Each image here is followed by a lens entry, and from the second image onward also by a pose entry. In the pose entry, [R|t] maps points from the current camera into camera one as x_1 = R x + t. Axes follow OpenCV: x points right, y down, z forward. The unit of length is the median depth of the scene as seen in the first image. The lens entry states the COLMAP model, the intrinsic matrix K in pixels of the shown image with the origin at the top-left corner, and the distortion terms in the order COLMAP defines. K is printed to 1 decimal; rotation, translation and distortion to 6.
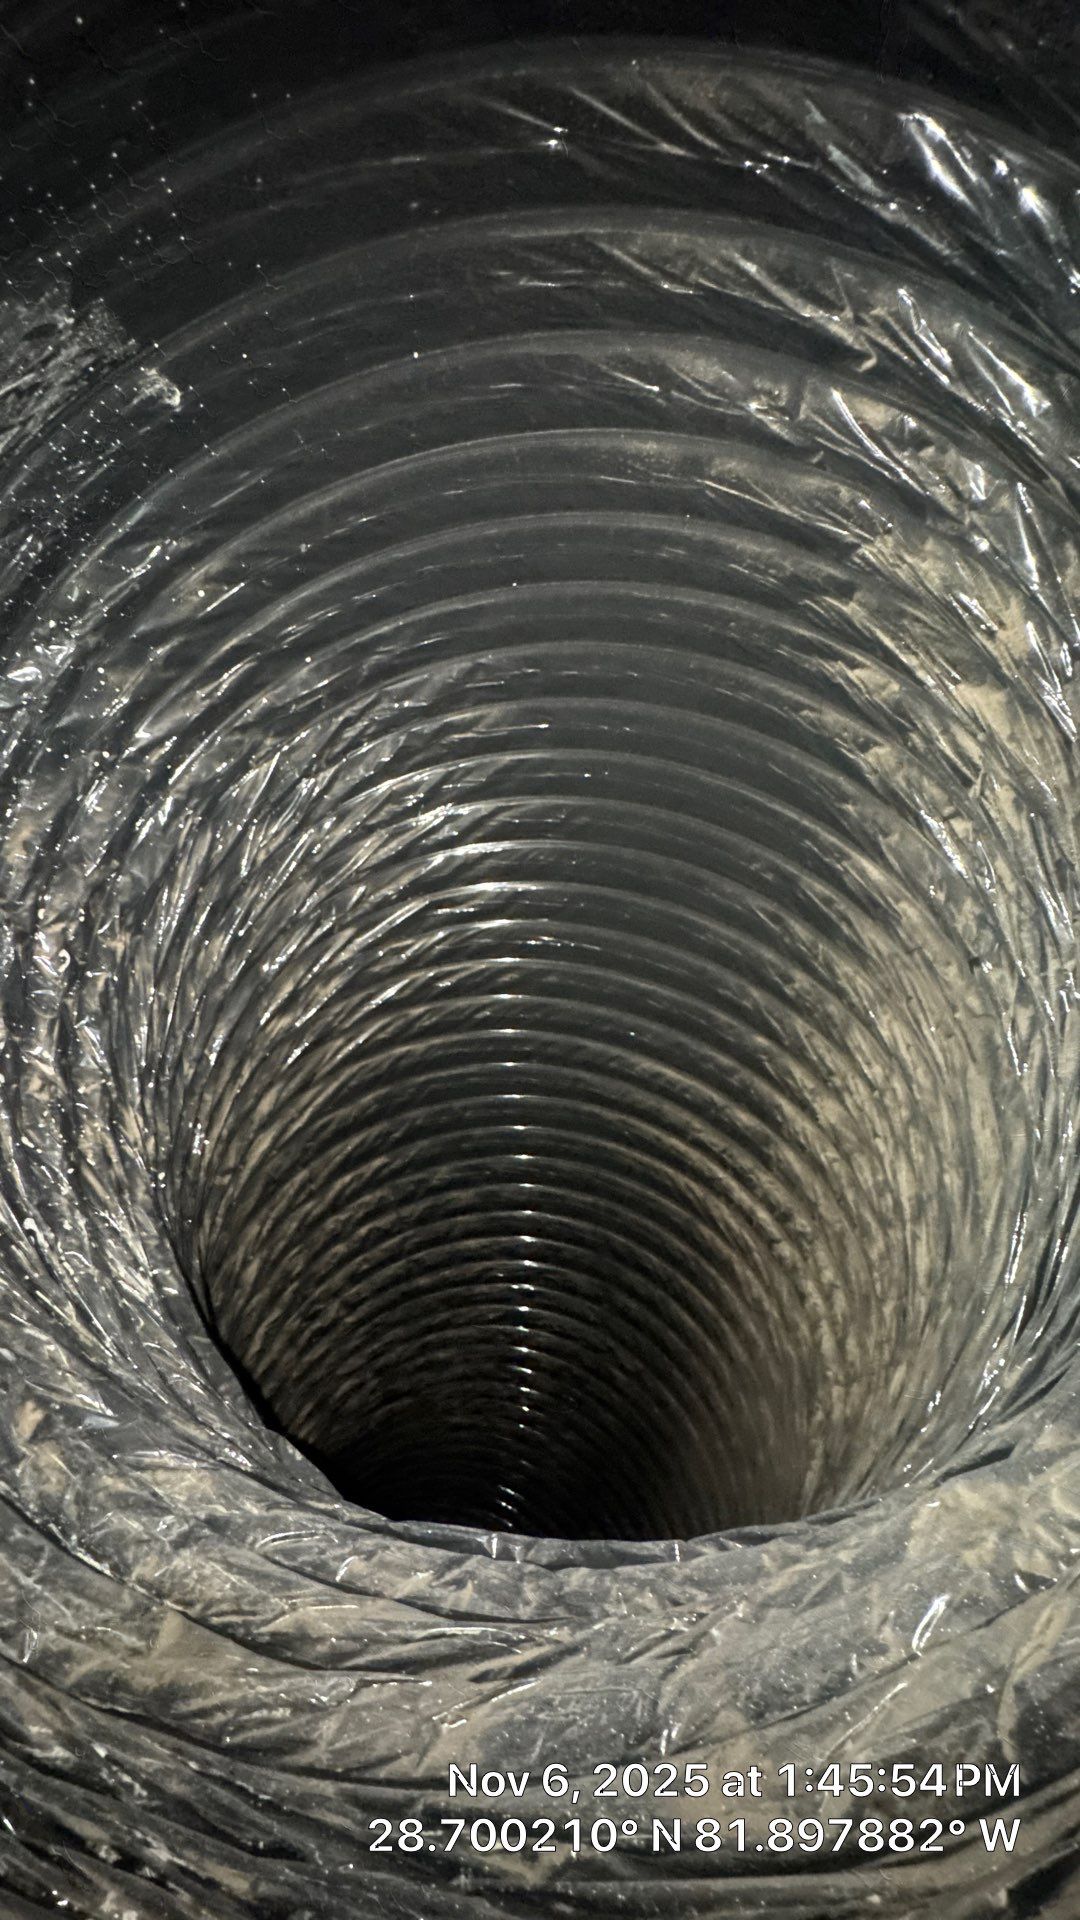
lens RADIAL K [[771.1, 0, 557.9], [0, 771.1, 952.8], [0, 0, 1]] dist [0.001497, 0.000652]
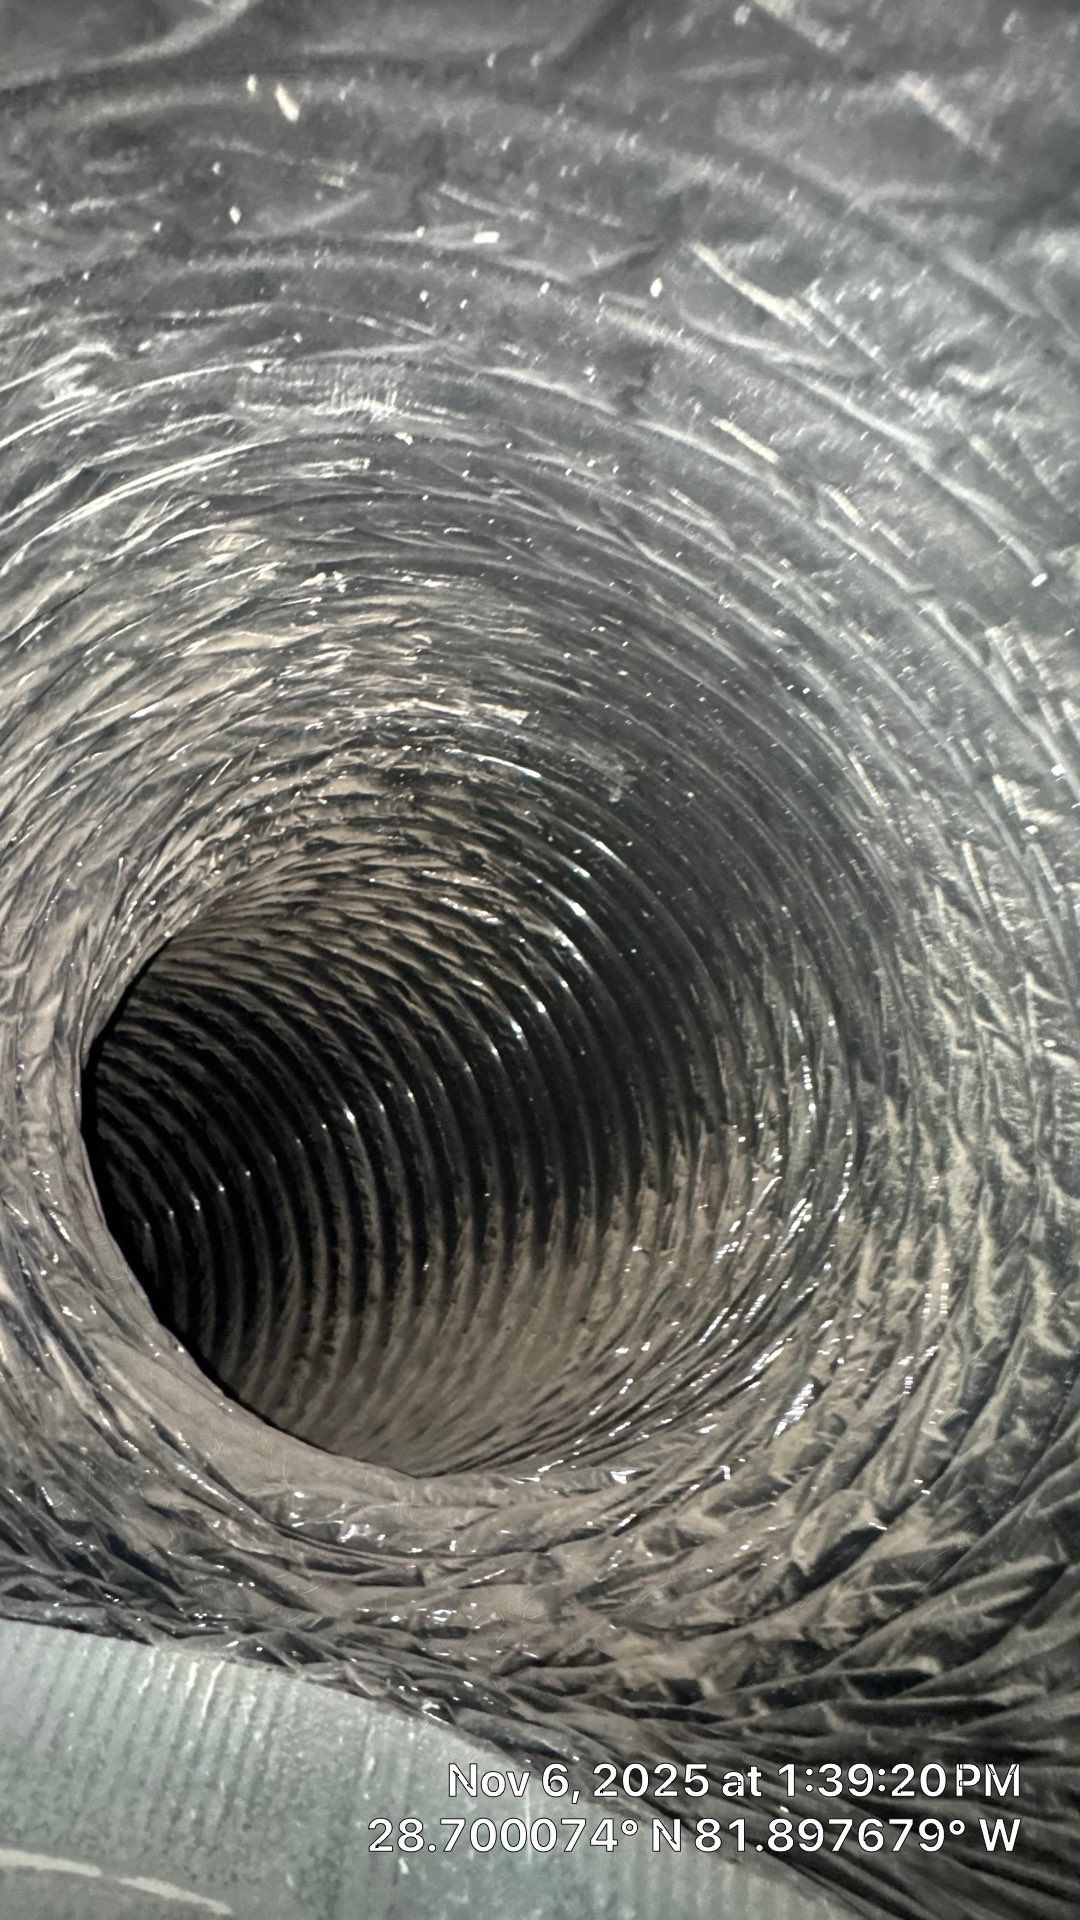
lens RADIAL K [[771.1, 0, 548.1], [0, 771.1, 964.6], [0, 0, 1]] dist [0.001497, 0.000652]
pose [[0.514921, 0.852835, 0.086771, -0.169183], [-0.807591, 0.516555, -0.284550, 0.089700], [-0.287496, 0.076445, 0.954726, -0.359048]]
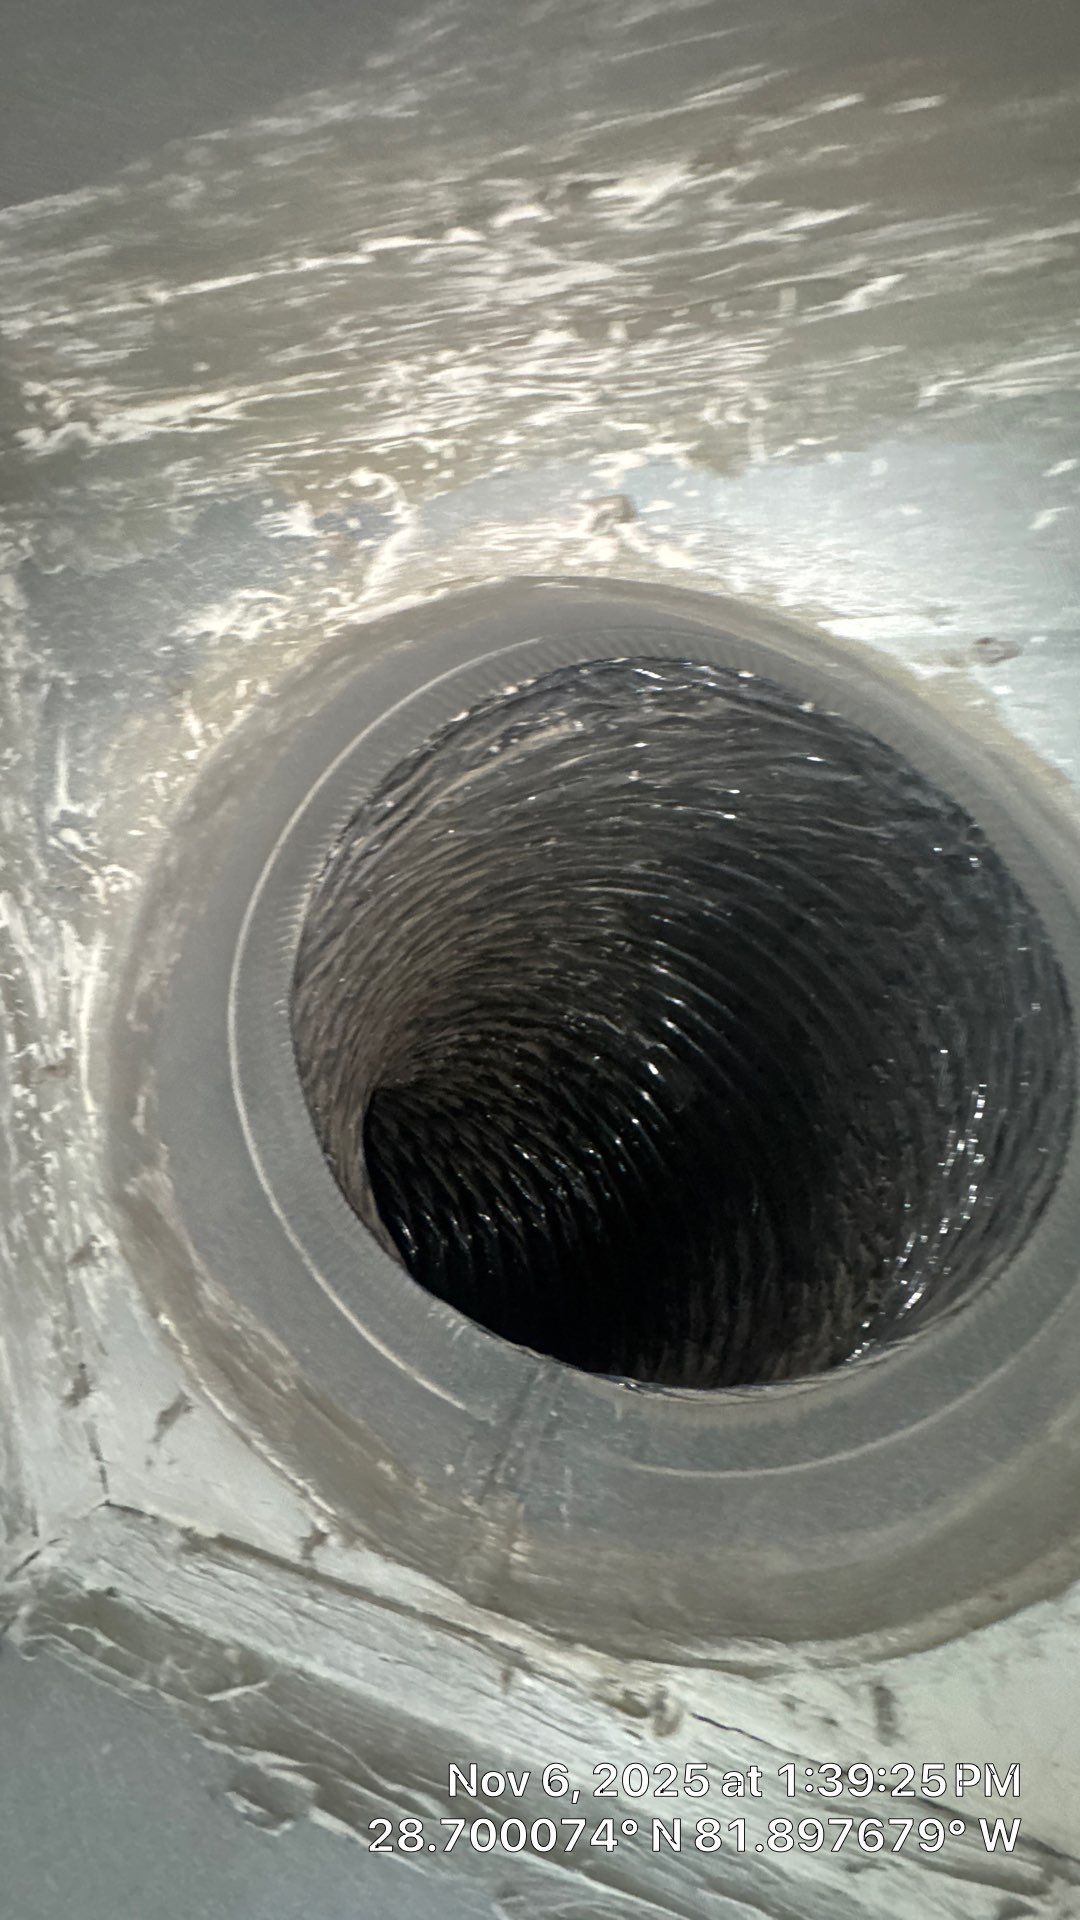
lens RADIAL K [[771.1, 0, 544.0], [0, 771.1, 961.8], [0, 0, 1]] dist [0.001497, 0.000652]
pose [[0.168569, 0.889550, -0.424601, 0.130933], [-0.863290, -0.074665, -0.499156, 0.704207], [-0.475727, 0.450696, 0.755353, -0.735251]]
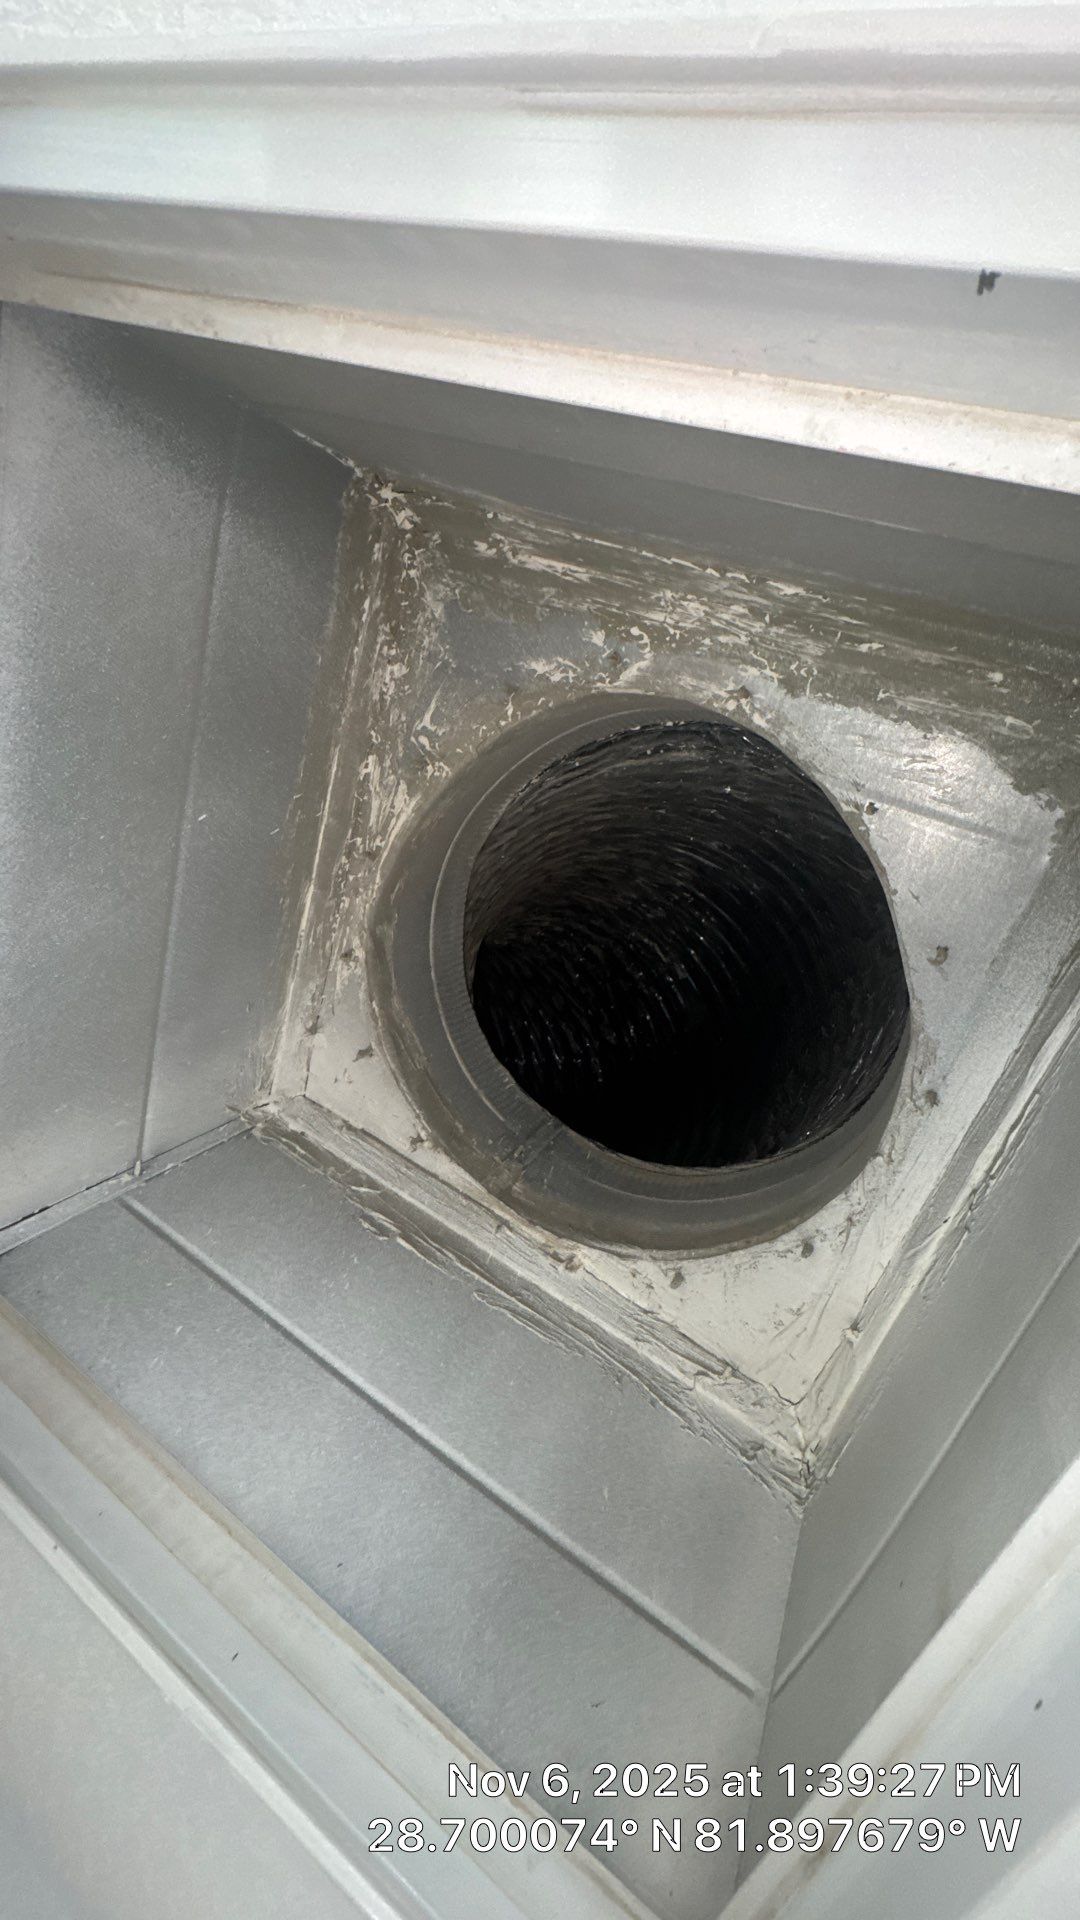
lens RADIAL K [[771.1, 0, 546.7], [0, 771.1, 970.4], [0, 0, 1]] dist [0.001497, 0.000652]
pose [[-0.158013, 0.930089, -0.331611, 0.380334], [-0.836080, -0.304698, -0.456211, 0.978502], [-0.525358, 0.205166, 0.825776, -1.099346]]
